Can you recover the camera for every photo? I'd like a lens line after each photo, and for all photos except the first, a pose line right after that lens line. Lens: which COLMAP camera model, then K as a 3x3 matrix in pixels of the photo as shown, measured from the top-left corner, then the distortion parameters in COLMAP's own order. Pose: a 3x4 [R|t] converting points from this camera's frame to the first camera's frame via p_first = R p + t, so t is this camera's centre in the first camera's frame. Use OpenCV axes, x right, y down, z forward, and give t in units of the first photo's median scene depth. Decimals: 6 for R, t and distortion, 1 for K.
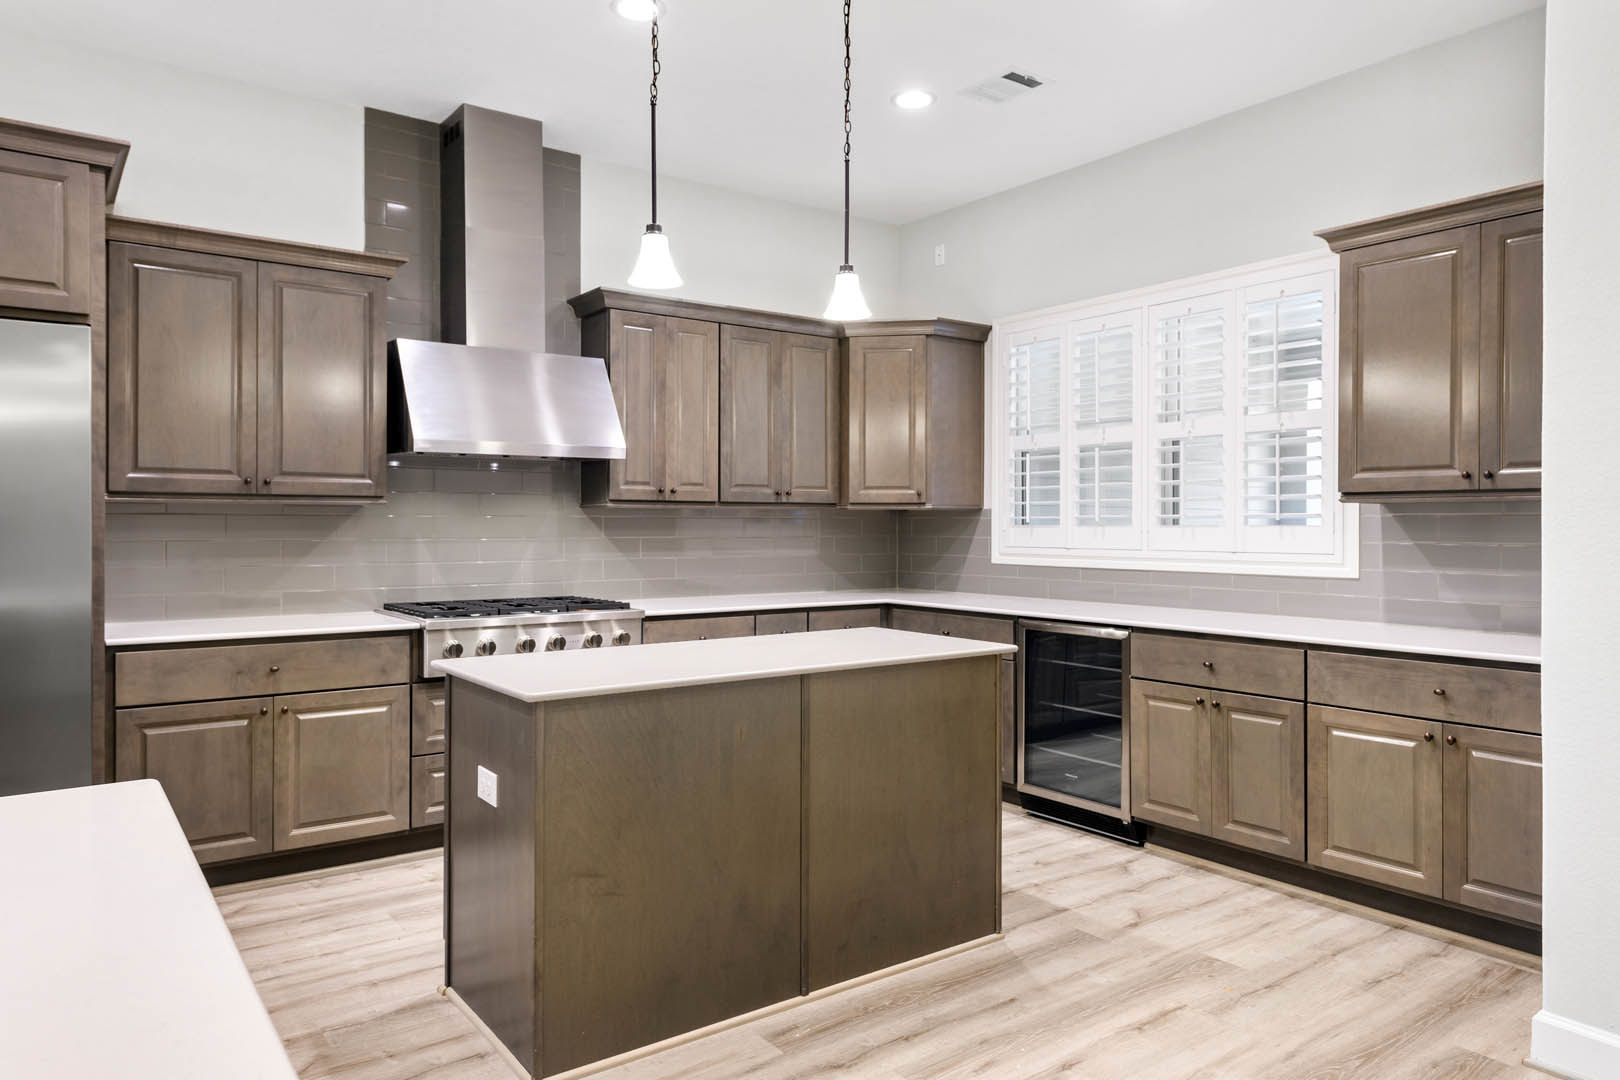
lens RADIAL K [[1055.6, 0, 792.2], [0, 1055.6, 529.9], [0, 0, 1]] dist [0.034353, -0.028396]
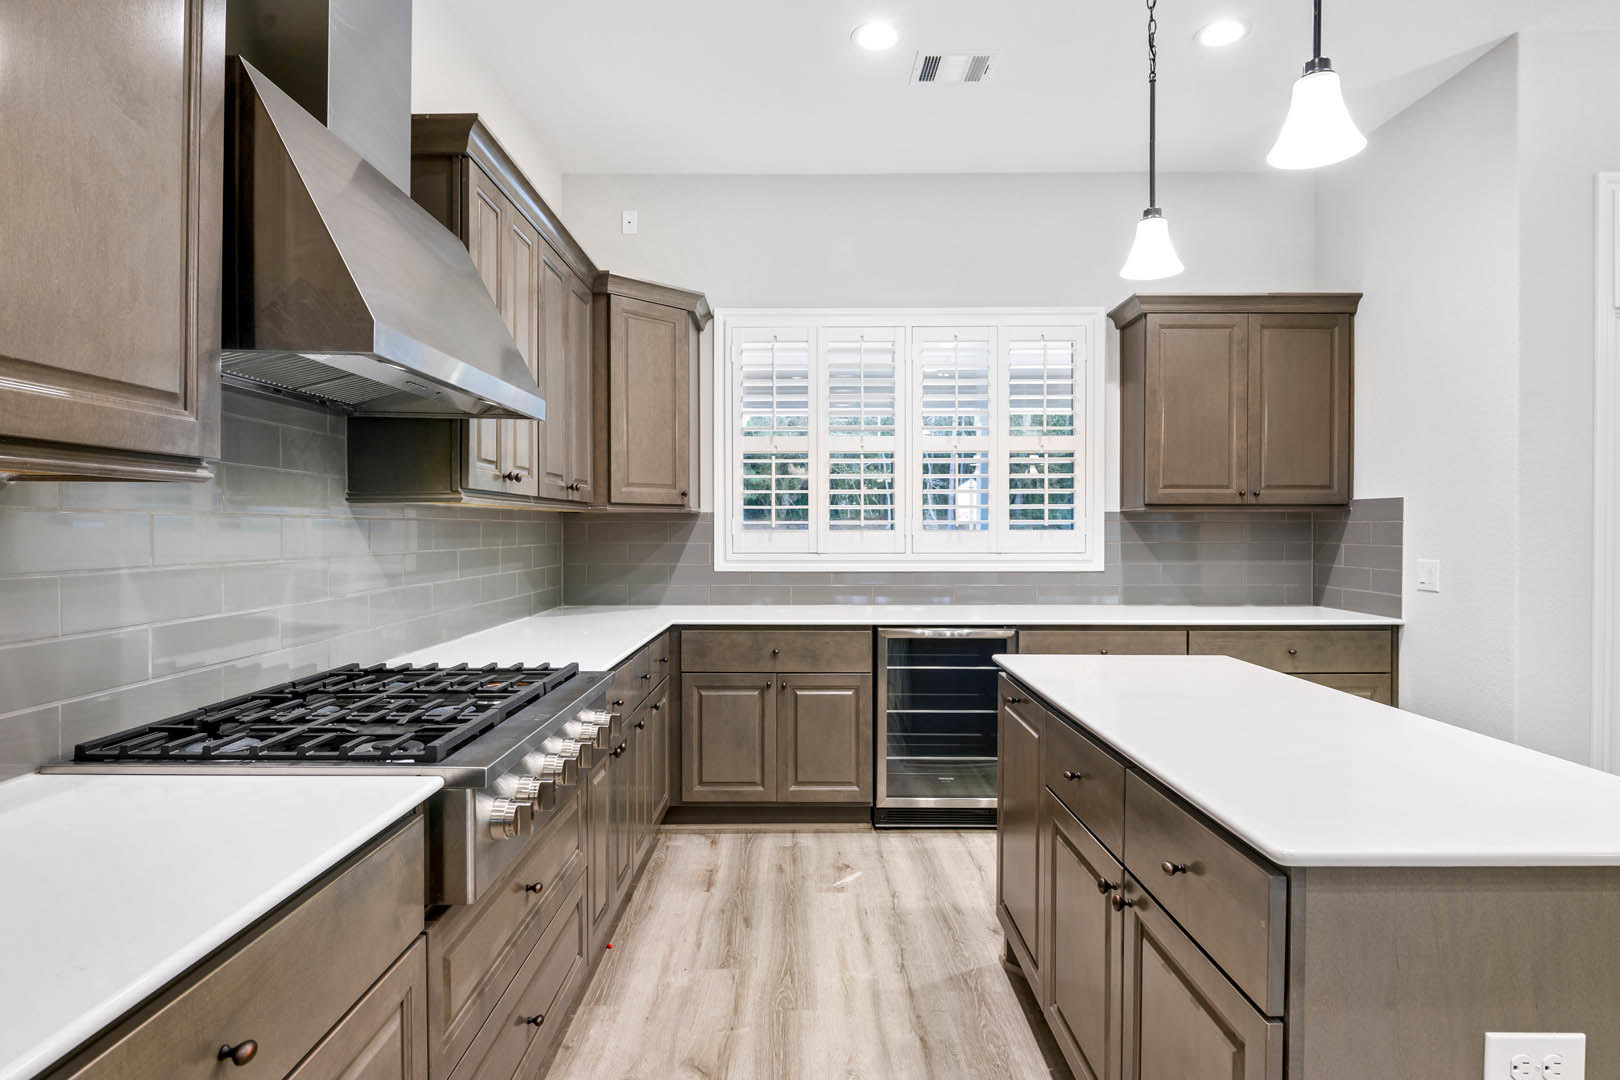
lens RADIAL K [[873.5, 0, 799.9], [0, 873.5, 535.1], [0, 0, 1]] dist [0.001394, -0.000006]
pose [[0.591318, -0.007418, 0.806404, -0.516574], [0.005503, 0.999972, 0.005164, -0.005240], [-0.806419, 0.001384, 0.591342, 0.656816]]
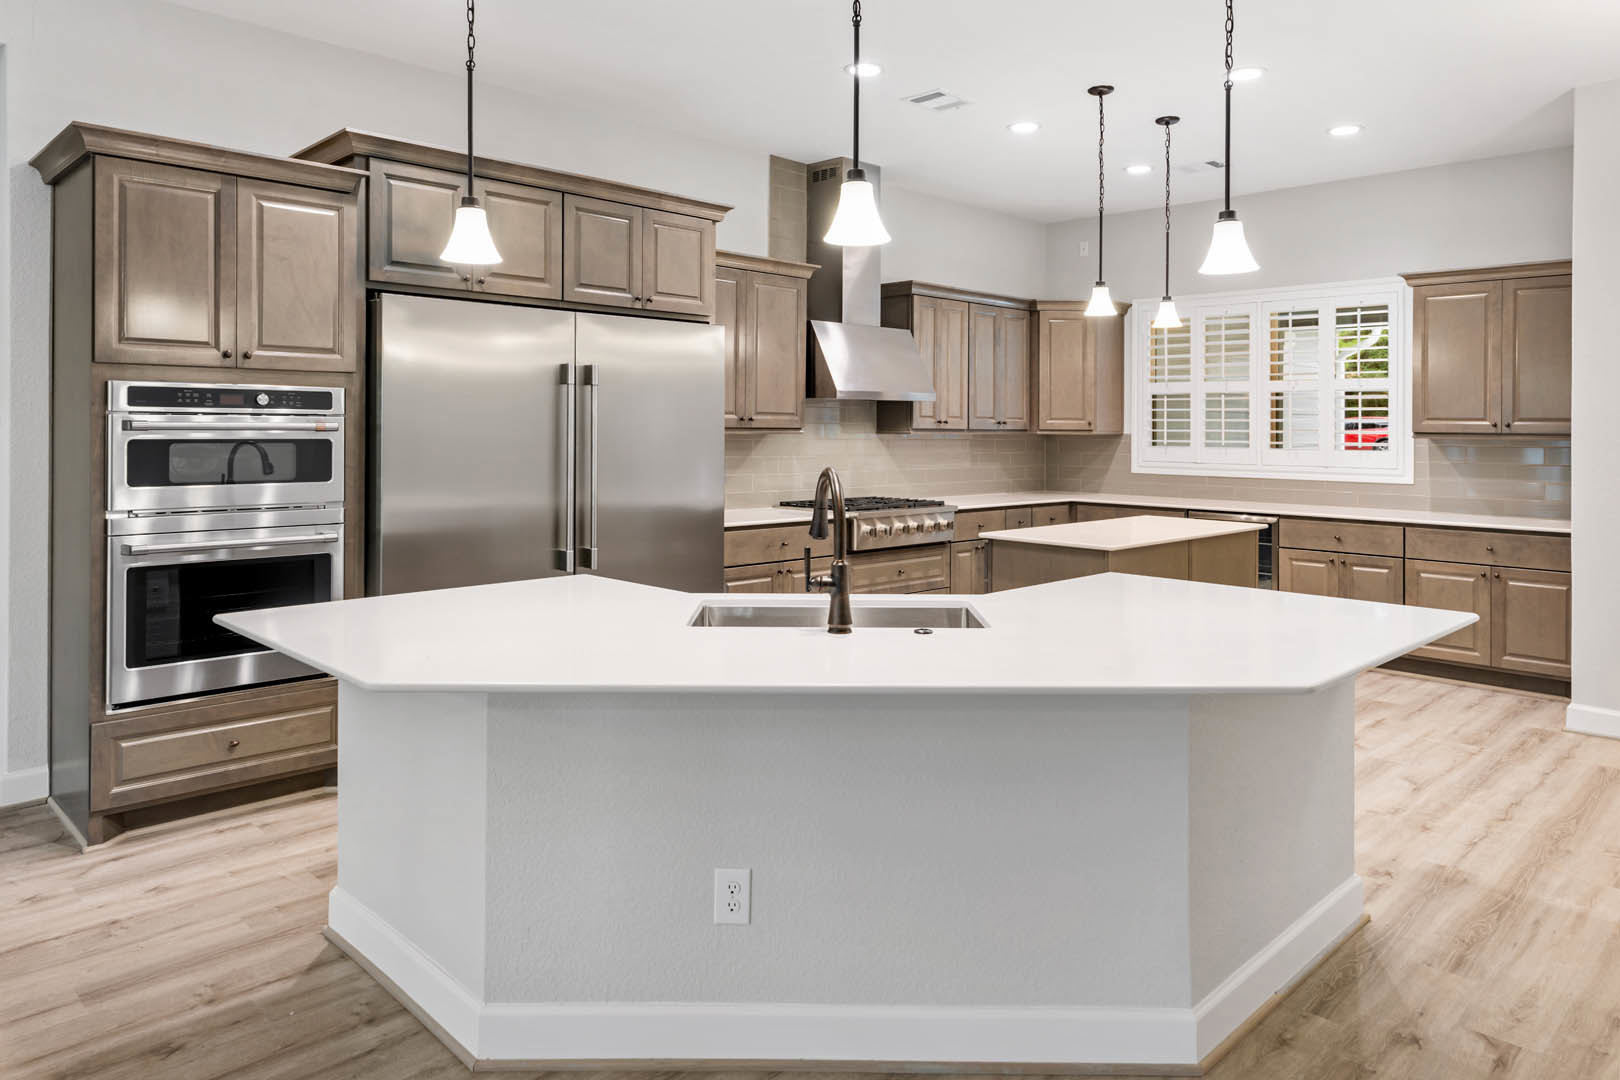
lens RADIAL K [[1067.7, 0, 816.2], [0, 1067.7, 421.3], [0, 0, 1]] dist [0.025516, -0.016690]
pose [[0.987746, 0.008279, 0.155853, -0.603387], [-0.006760, 0.999924, -0.010276, -0.026196], [-0.155926, 0.009097, 0.987727, -0.459738]]
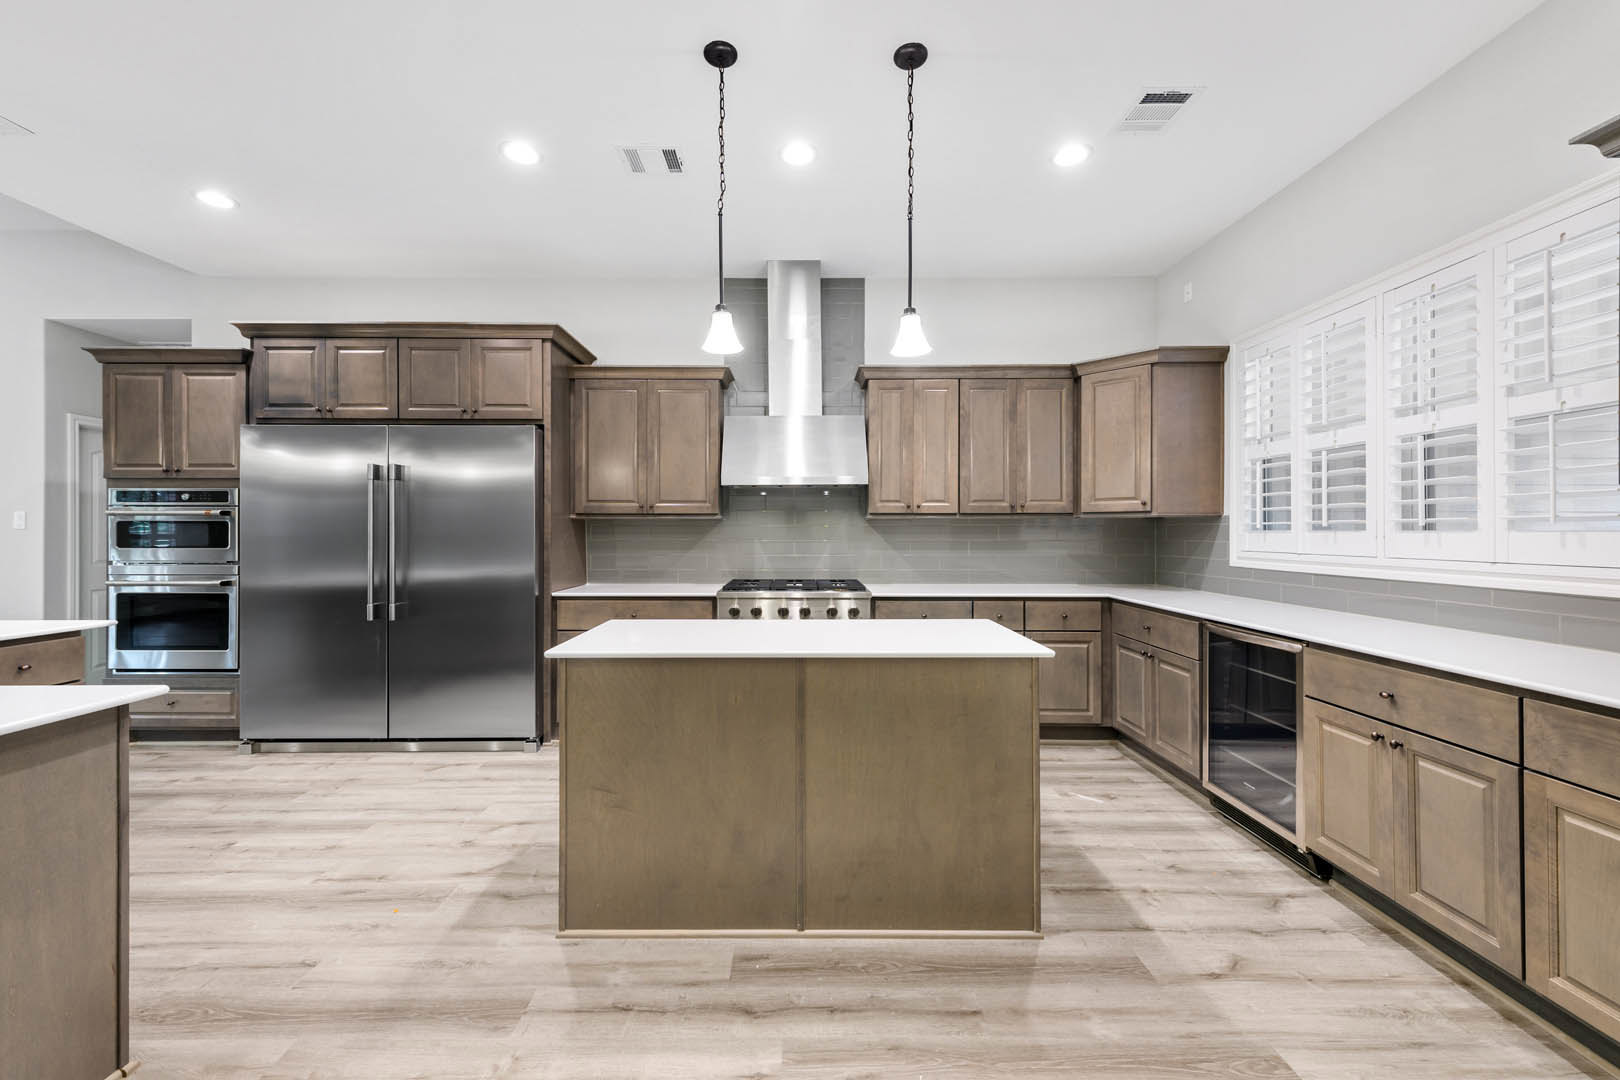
lens RADIAL K [[635.3, 0, 798.7], [0, 635.3, 530.7], [0, 0, 1]] dist [0.016763, -0.004703]
pose [[0.809901, -0.001542, -0.586565, 0.290441], [-0.001557, 0.999987, -0.004778, -0.000950], [0.586565, 0.004783, 0.809888, 0.287985]]
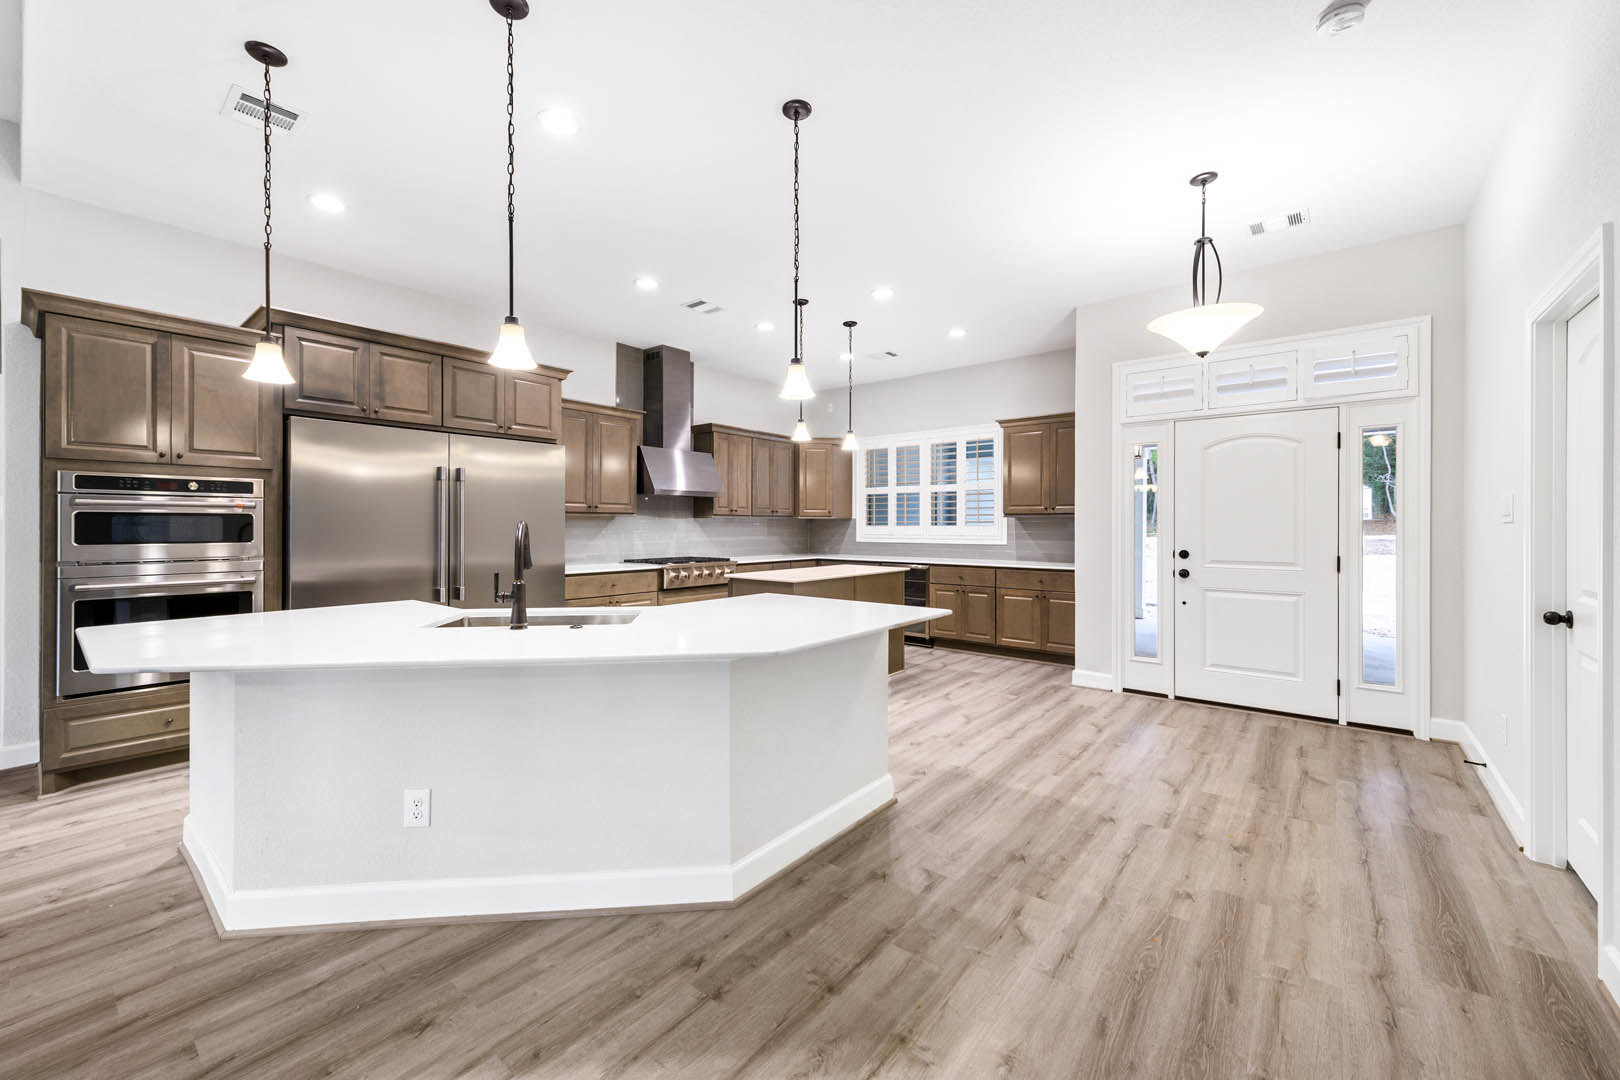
lens RADIAL K [[635.0, 0, 791.8], [0, 635.0, 523.9], [0, 0, 1]] dist [0.017296, -0.004779]
pose [[0.969464, 0.000944, 0.245232, -0.398591], [0.000628, 0.999980, -0.006331, 0.001705], [-0.245233, 0.006292, 0.969444, -0.445268]]
